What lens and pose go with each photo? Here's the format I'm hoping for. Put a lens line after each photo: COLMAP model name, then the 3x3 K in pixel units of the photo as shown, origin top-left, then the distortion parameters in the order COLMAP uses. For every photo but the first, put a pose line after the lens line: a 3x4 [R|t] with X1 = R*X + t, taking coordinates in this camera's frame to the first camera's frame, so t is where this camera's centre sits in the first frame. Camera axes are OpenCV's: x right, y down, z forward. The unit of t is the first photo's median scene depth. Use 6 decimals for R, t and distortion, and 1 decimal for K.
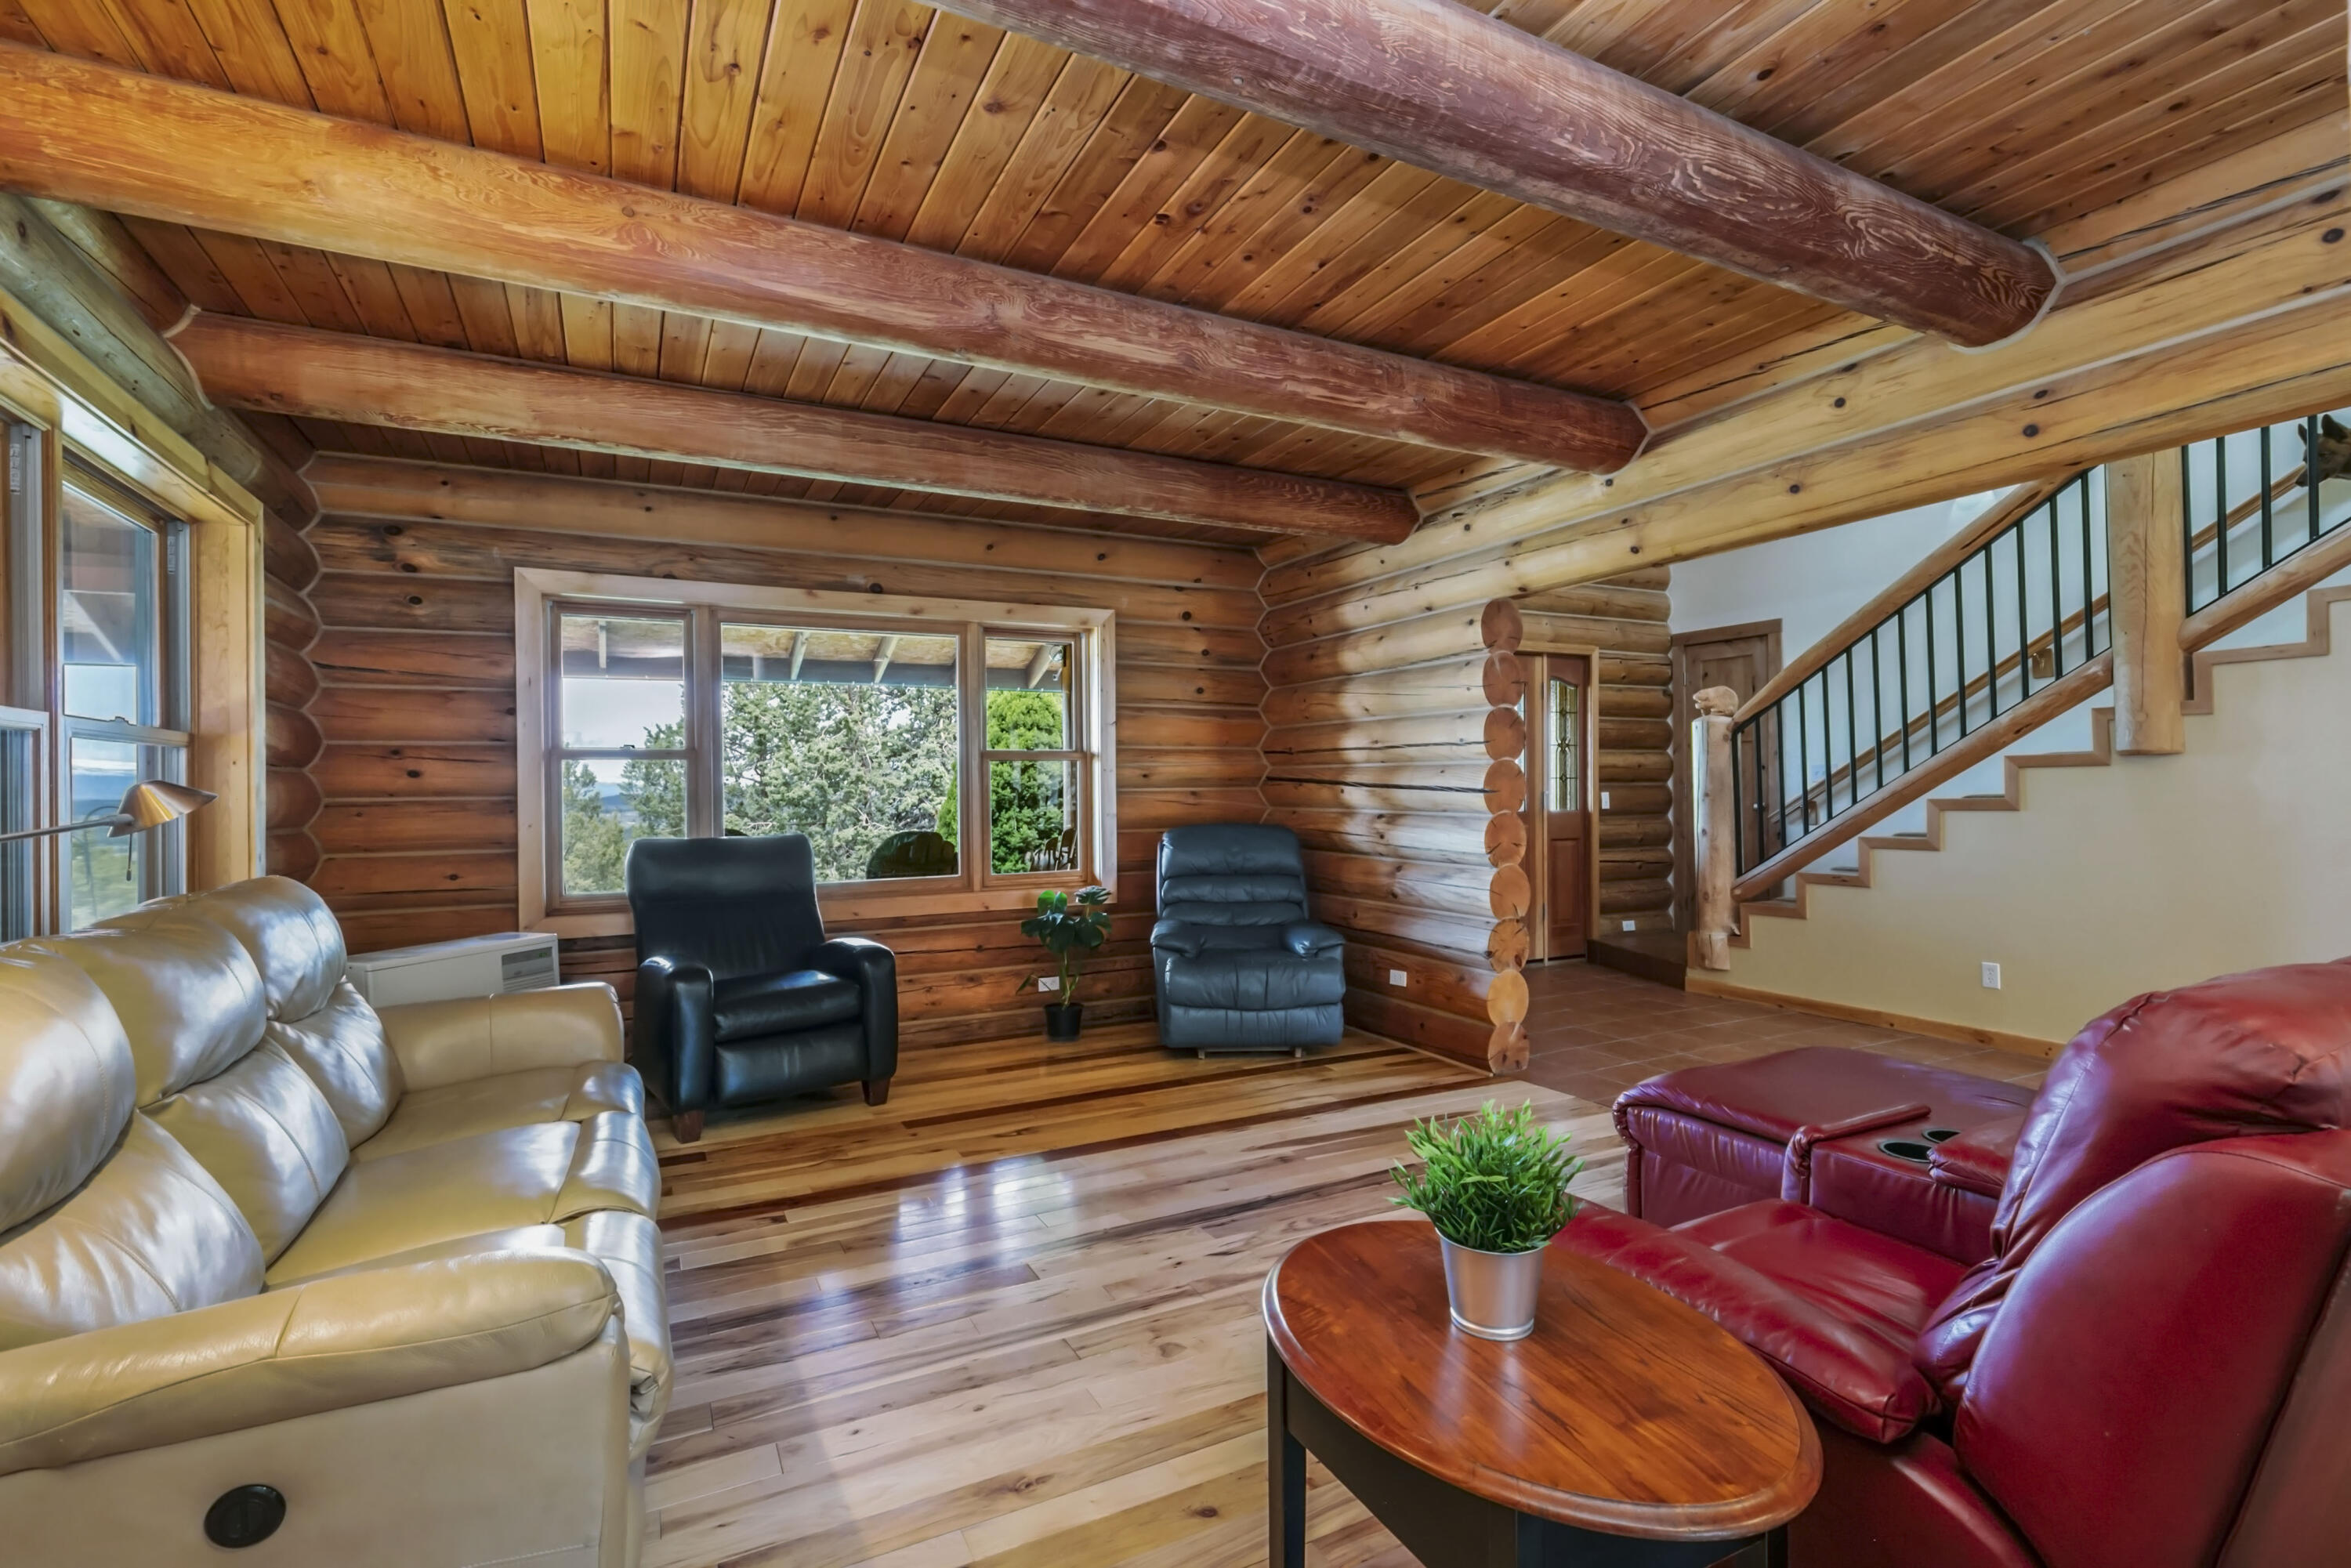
lens RADIAL K [[1111.5, 0, 1166.3], [0, 1111.5, 775.9], [0, 0, 1]] dist [0.007223, -0.001871]
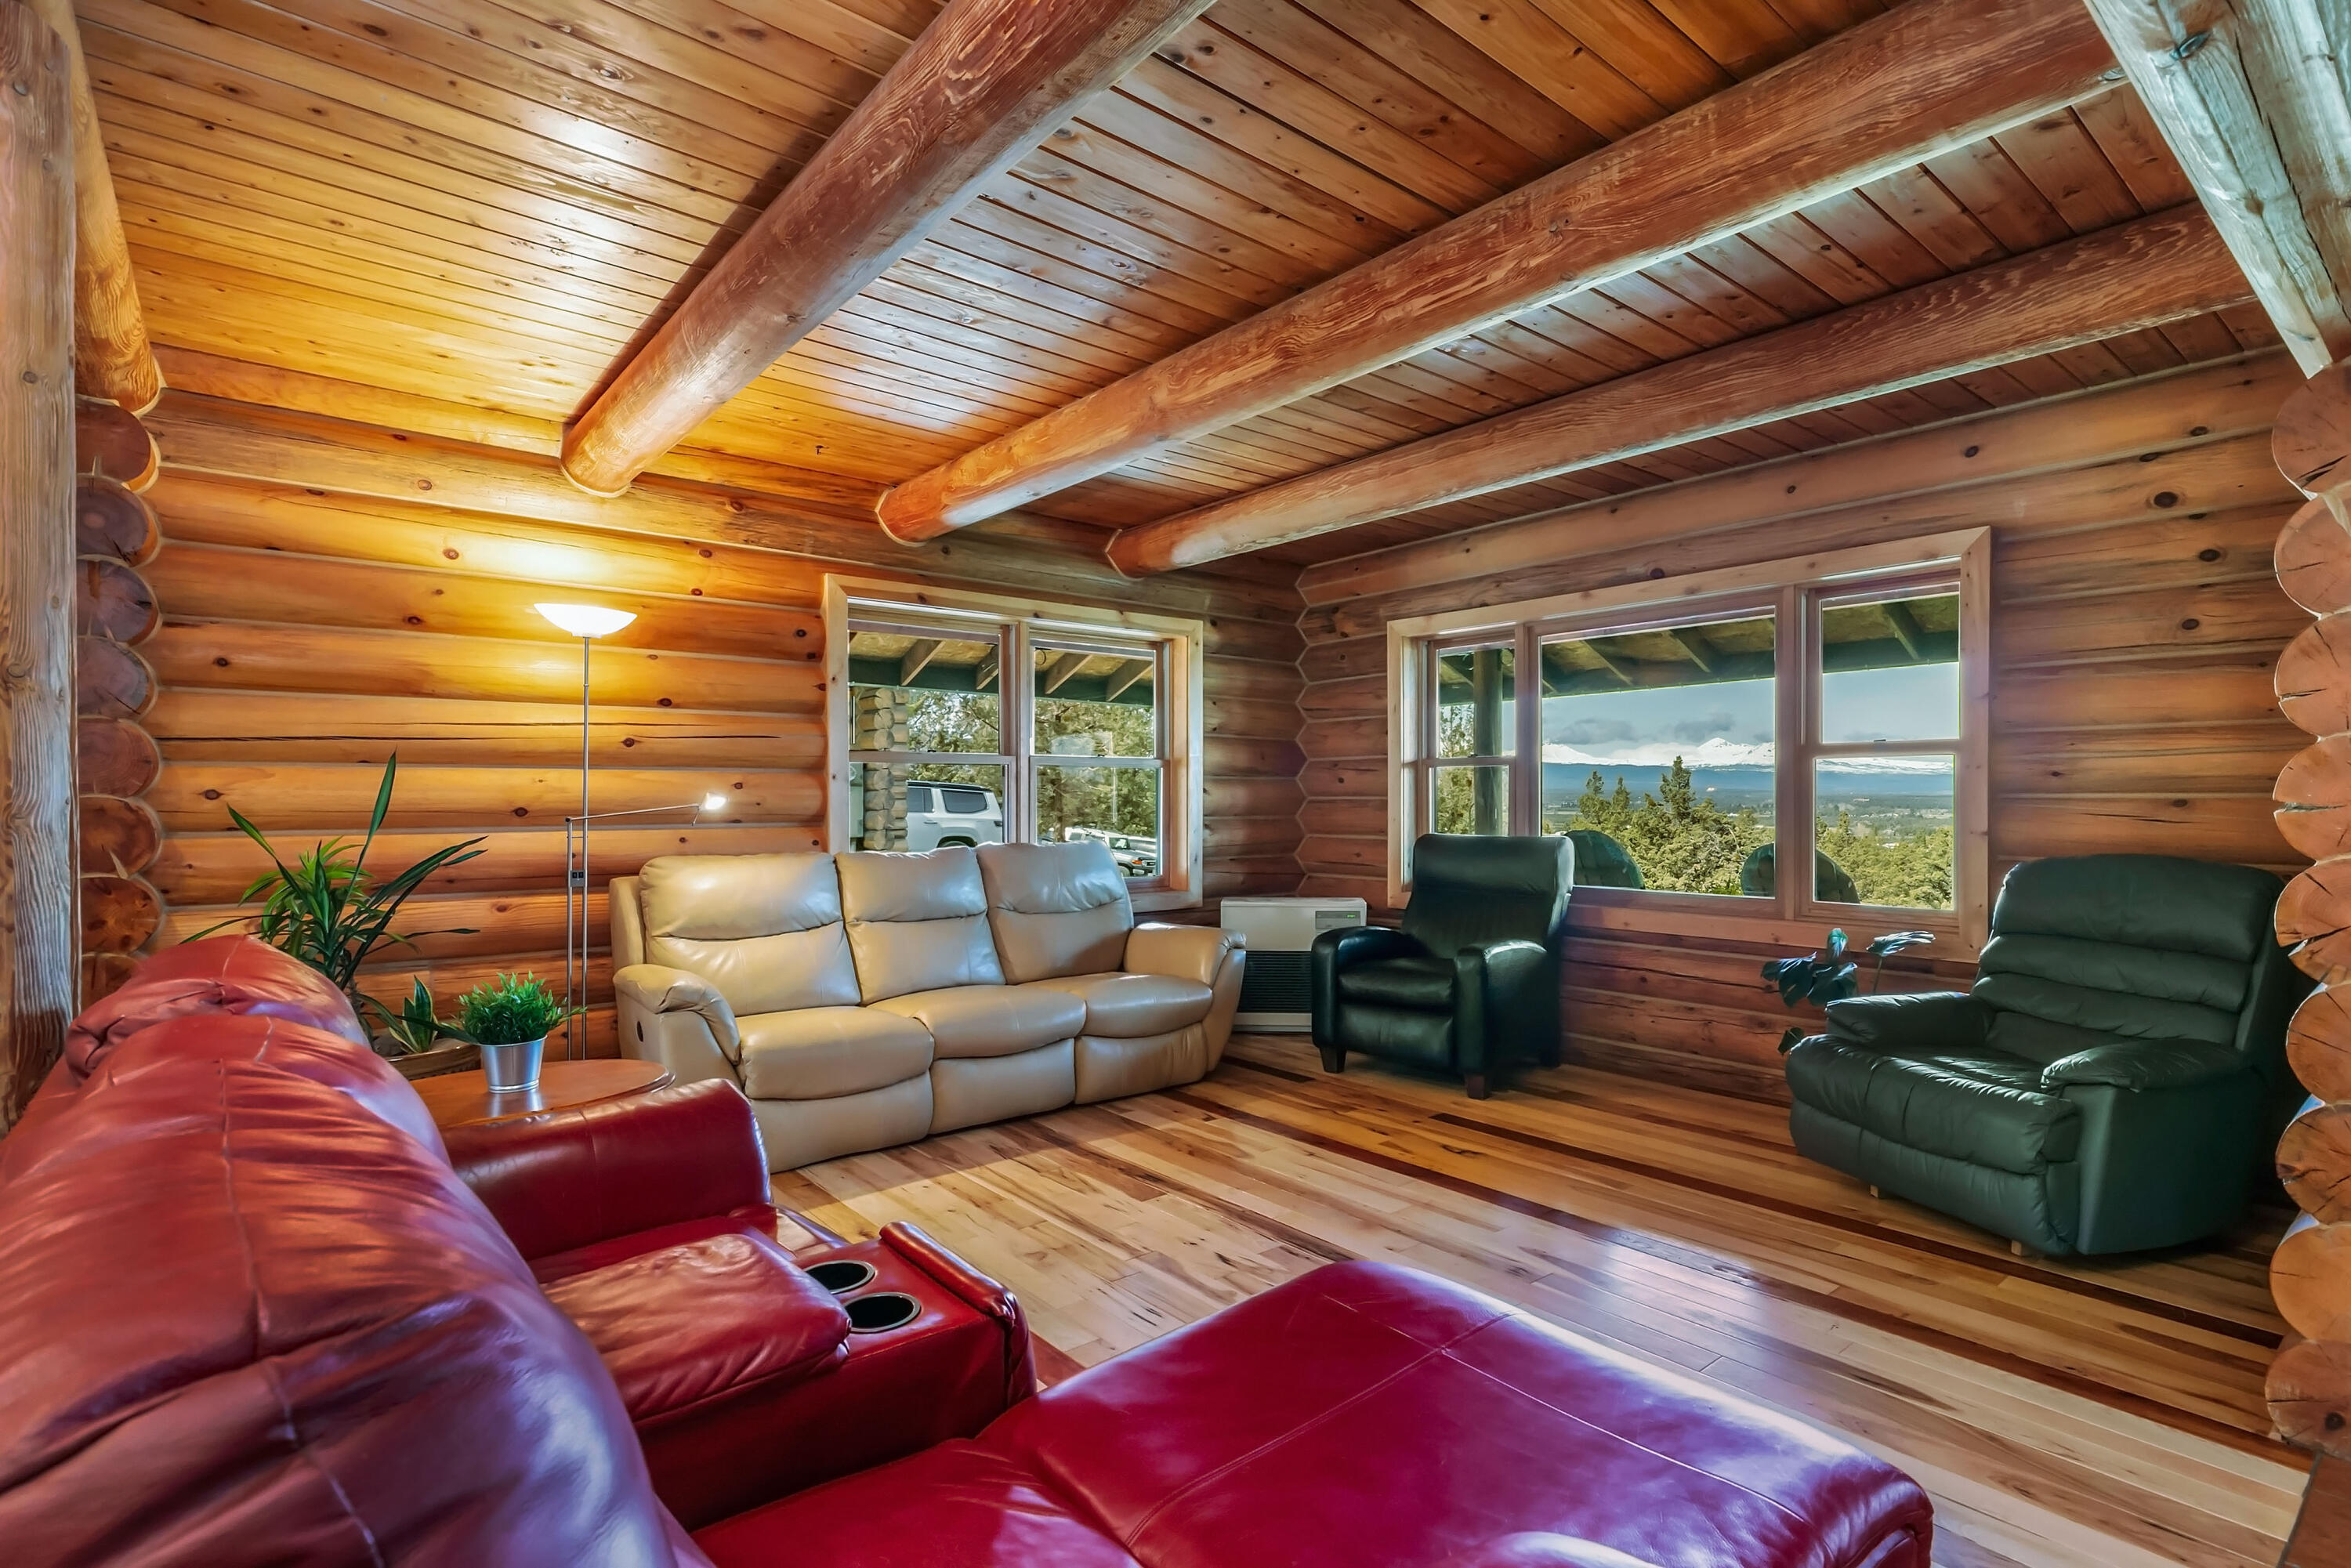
lens RADIAL K [[1129.2, 0, 1167.0], [0, 1129.2, 800.1], [0, 0, 1]] dist [0.001977, -0.000058]
pose [[0.193224, 0.013524, -0.981062, 0.757809], [0.012689, 0.999787, 0.016282, -0.003037], [0.981073, -0.015595, 0.193011, 0.552851]]
